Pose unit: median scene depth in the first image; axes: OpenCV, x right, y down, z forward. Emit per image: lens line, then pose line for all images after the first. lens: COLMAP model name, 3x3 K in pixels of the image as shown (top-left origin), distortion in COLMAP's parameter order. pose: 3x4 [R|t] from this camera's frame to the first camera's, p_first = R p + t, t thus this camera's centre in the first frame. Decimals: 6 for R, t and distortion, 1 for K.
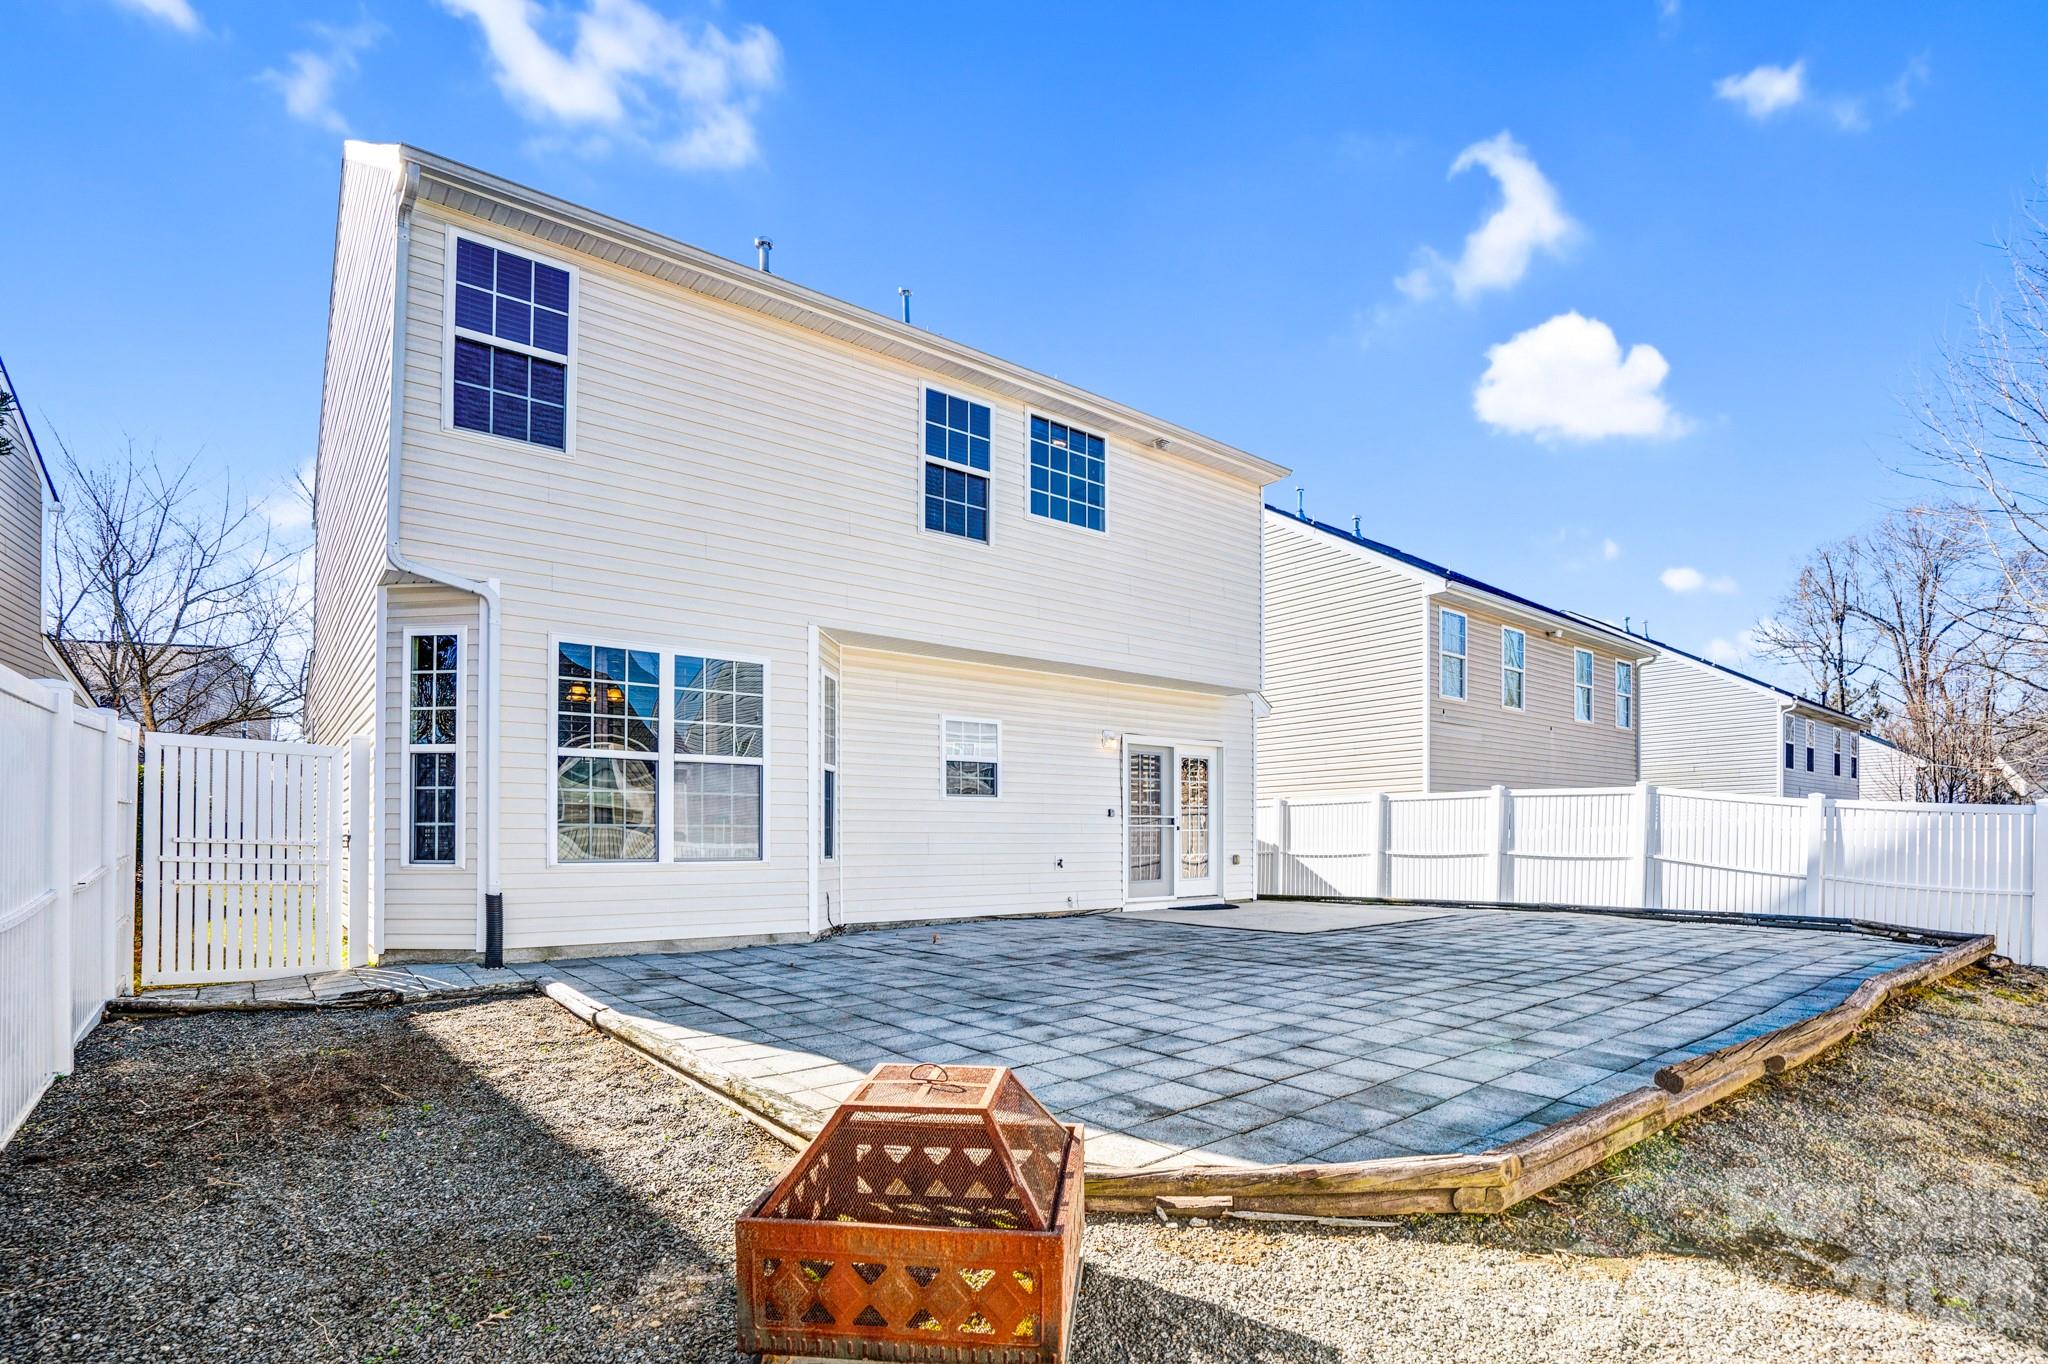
lens RADIAL K [[973.5, 0, 1033.0], [0, 973.5, 694.3], [0, 0, 1]] dist [-0.002464, 0.000029]
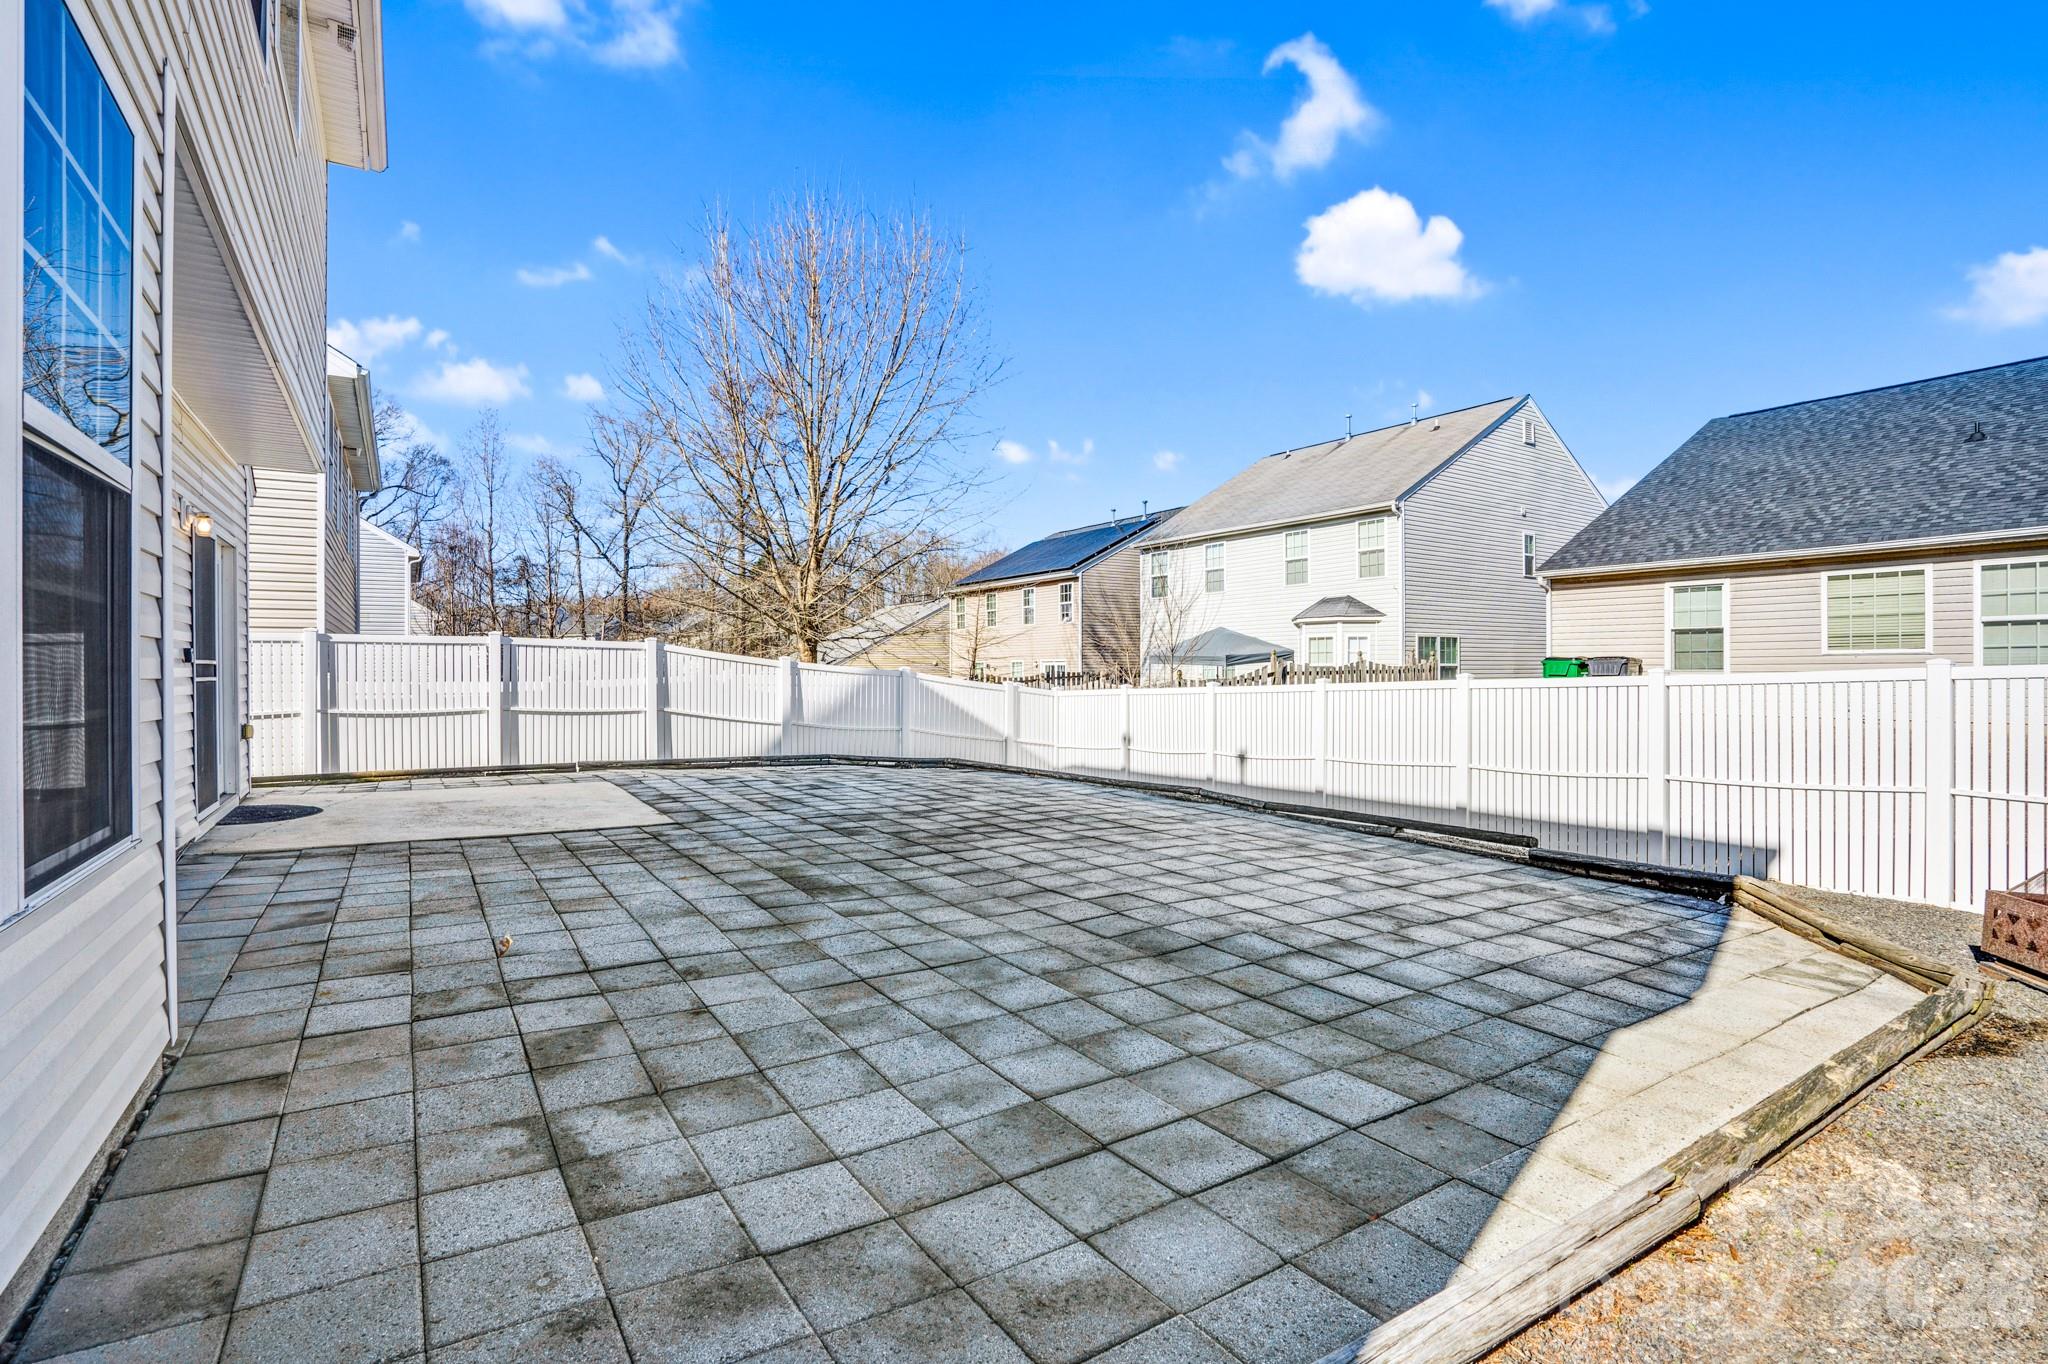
lens RADIAL K [[973.5, 0, 1033.0], [0, 973.5, 694.3], [0, 0, 1]] dist [-0.002464, 0.000029]
pose [[0.098413, -0.008786, 0.995107, -0.427167], [-0.149832, 0.988431, 0.023545, 0.081667], [-0.983801, -0.151416, 0.095958, 0.629573]]
